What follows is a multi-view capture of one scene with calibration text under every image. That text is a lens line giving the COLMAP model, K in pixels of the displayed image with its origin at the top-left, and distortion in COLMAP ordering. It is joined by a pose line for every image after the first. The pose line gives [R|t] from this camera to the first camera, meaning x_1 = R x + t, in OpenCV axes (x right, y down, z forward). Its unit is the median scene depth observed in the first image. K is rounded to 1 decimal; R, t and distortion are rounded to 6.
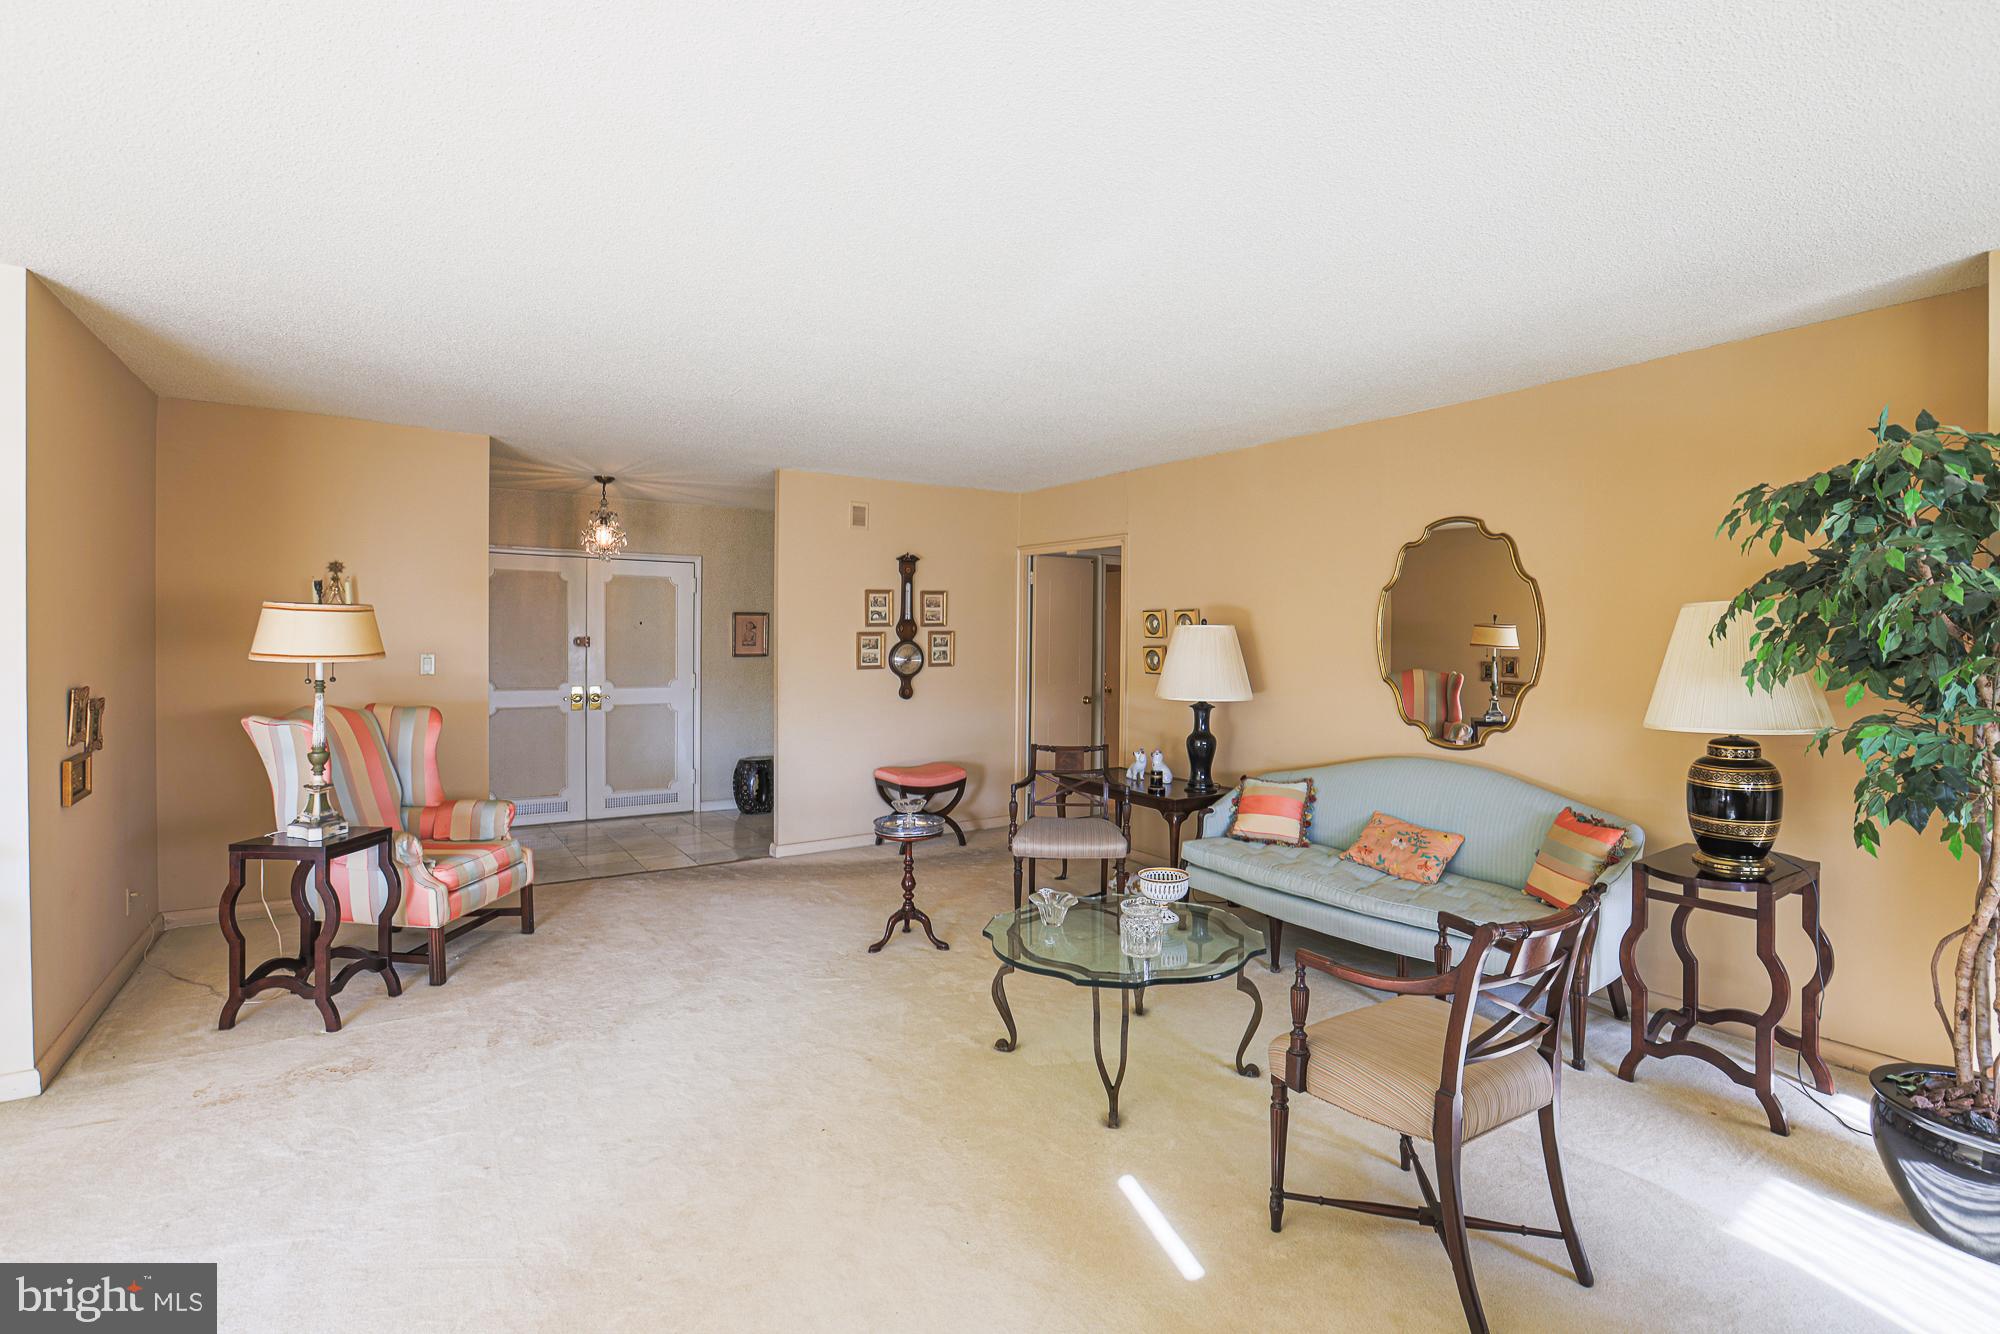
lens RADIAL K [[920.7, 0, 1010.2], [0, 920.7, 650.0], [0, 0, 1]] dist [-0.050046, 0.015259]
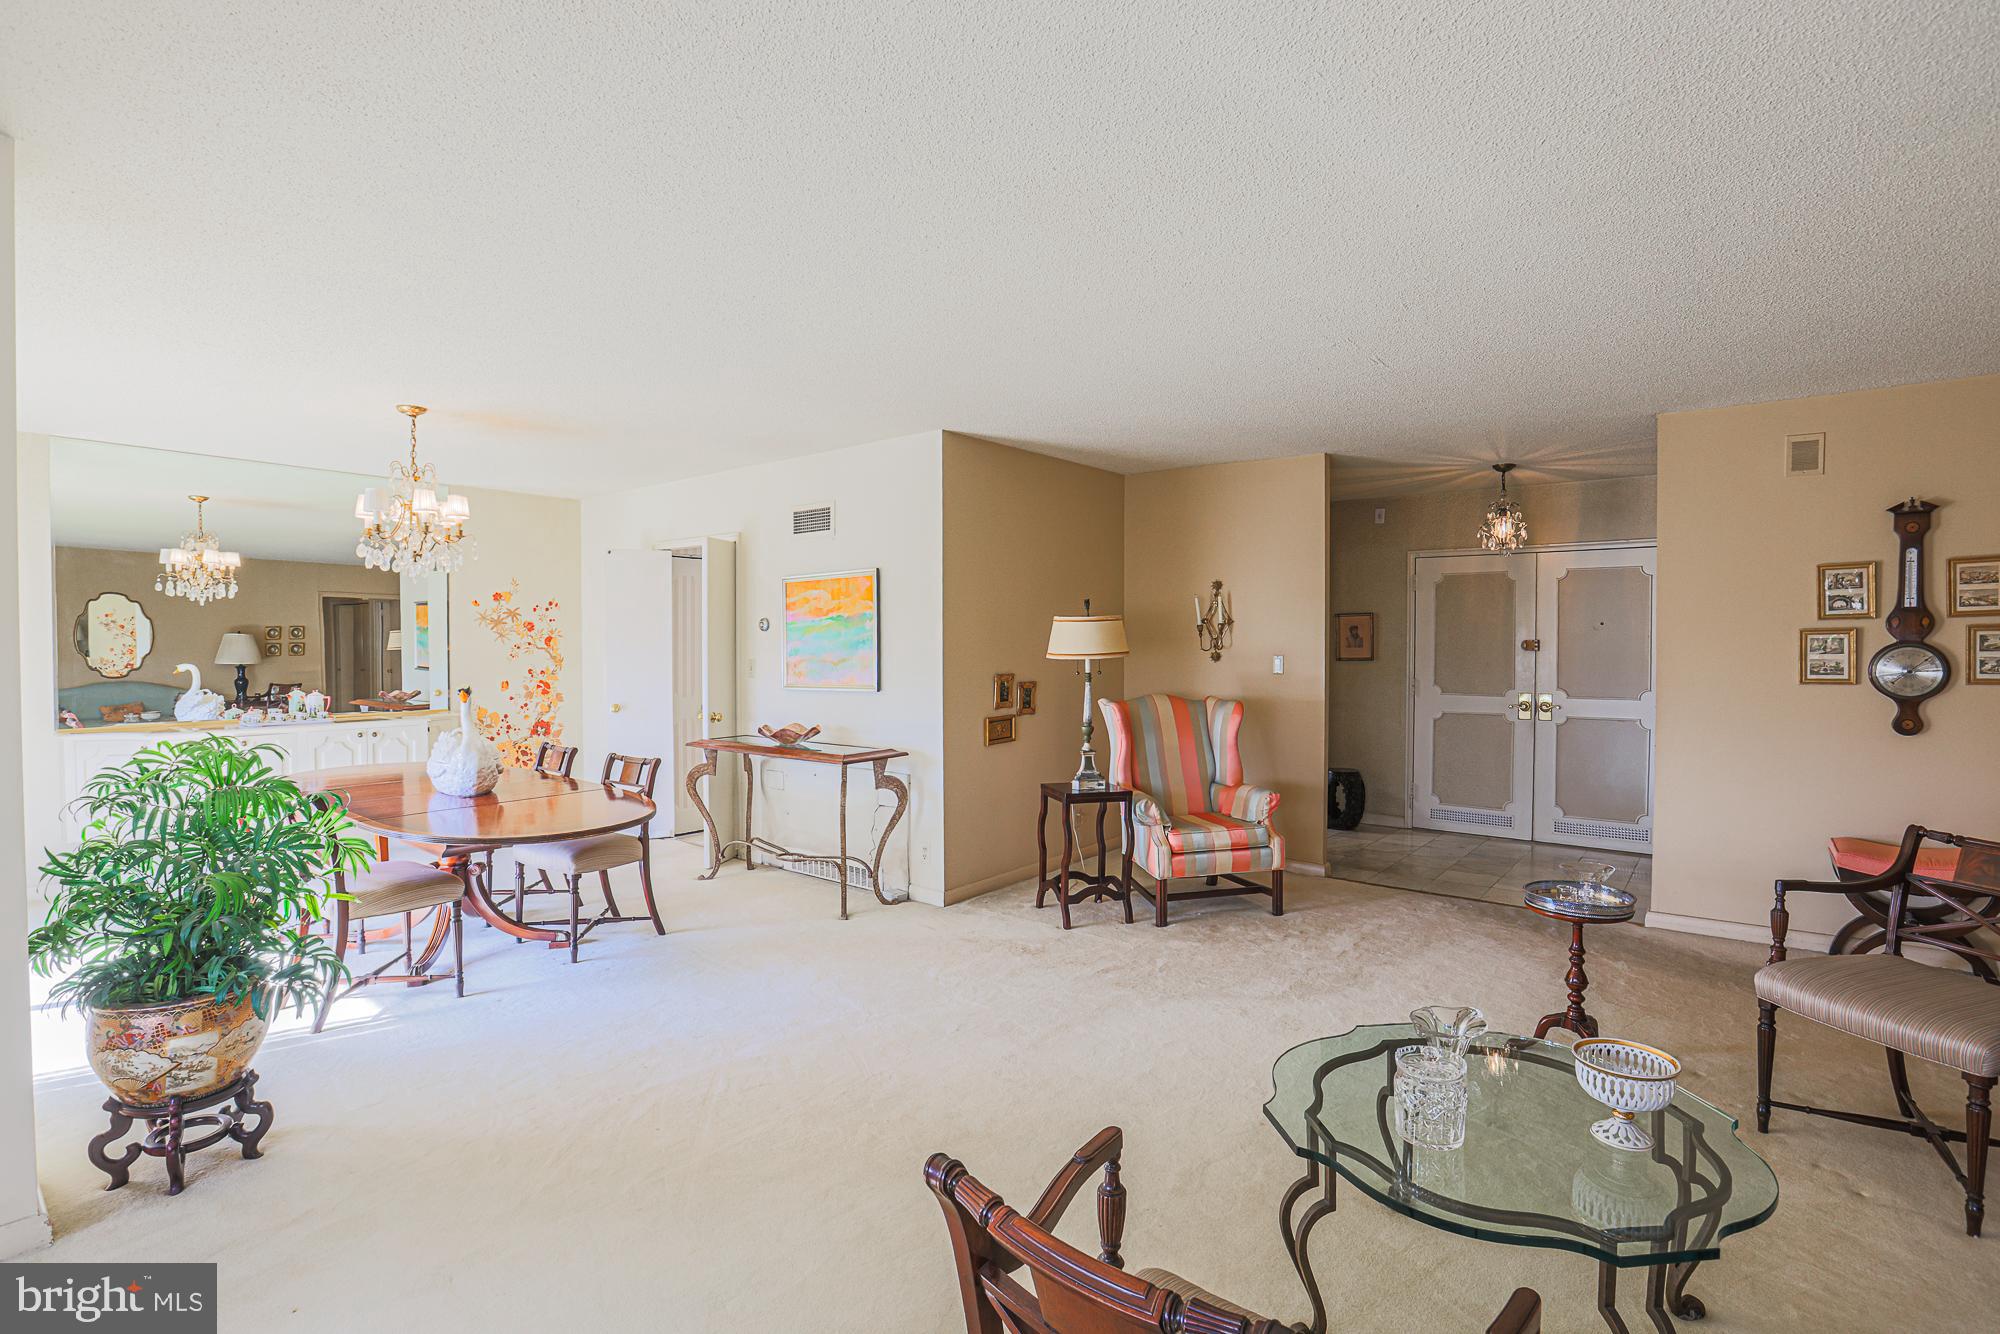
lens RADIAL K [[947.7, 0, 1002.1], [0, 947.7, 660.8], [0, 0, 1]] dist [-0.044464, 0.008355]
pose [[0.295960, 0.010989, -0.955137, 0.428596], [-0.007256, 0.999931, 0.009256, 0.002442], [0.955173, 0.004192, 0.296019, 0.347361]]
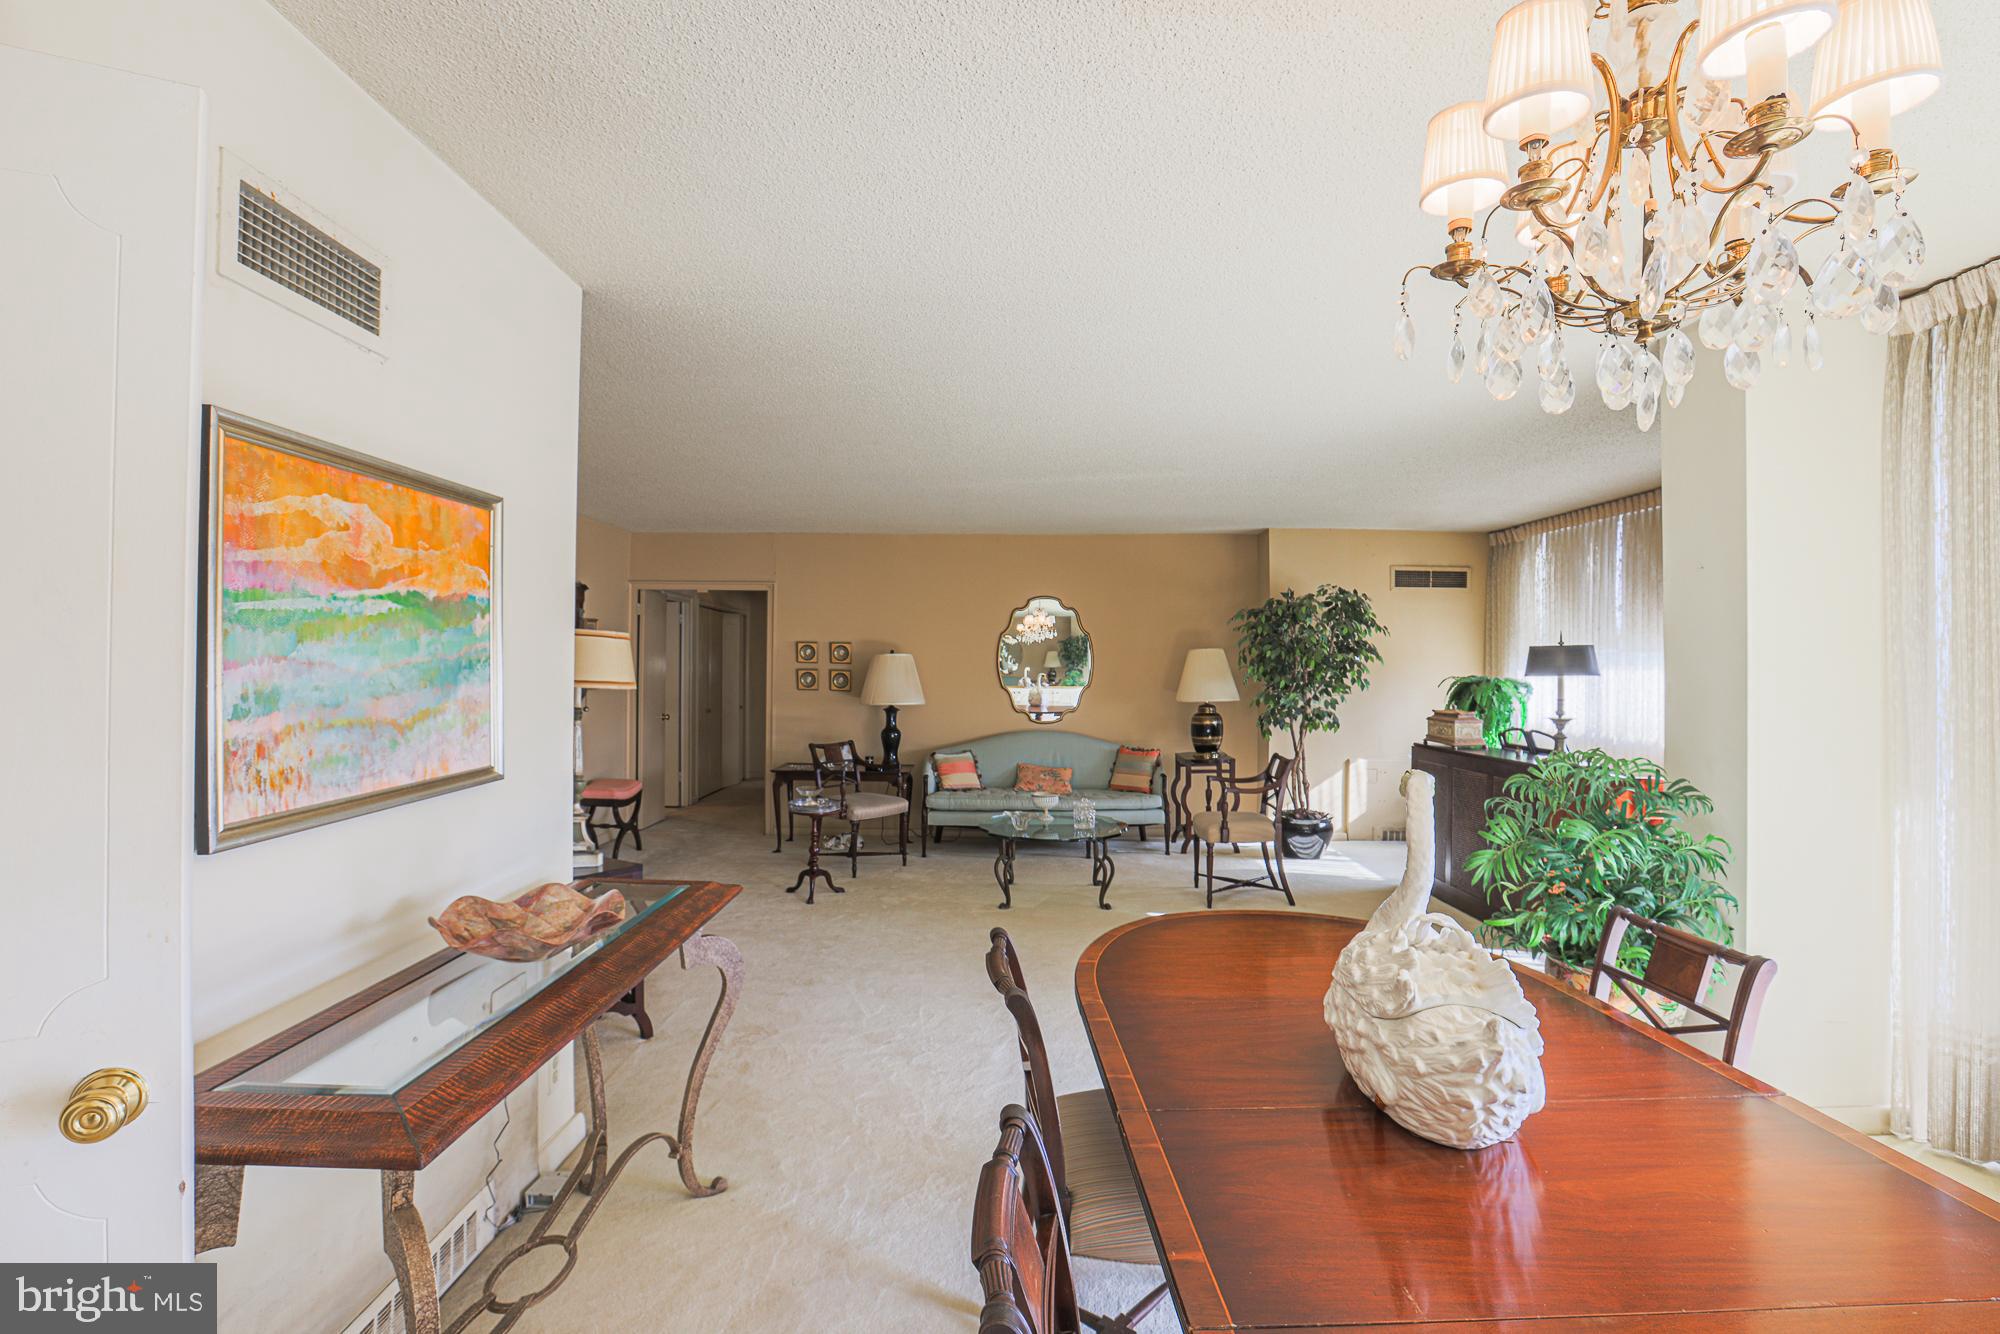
lens RADIAL K [[920.7, 0, 1004.5], [0, 920.7, 663.4], [0, 0, 1]] dist [-0.050046, 0.015259]
pose [[0.552472, -0.001447, 0.833530, -1.033783], [0.009399, 0.999946, -0.004494, -0.005539], [-0.833479, 0.010317, 0.552456, 0.041756]]
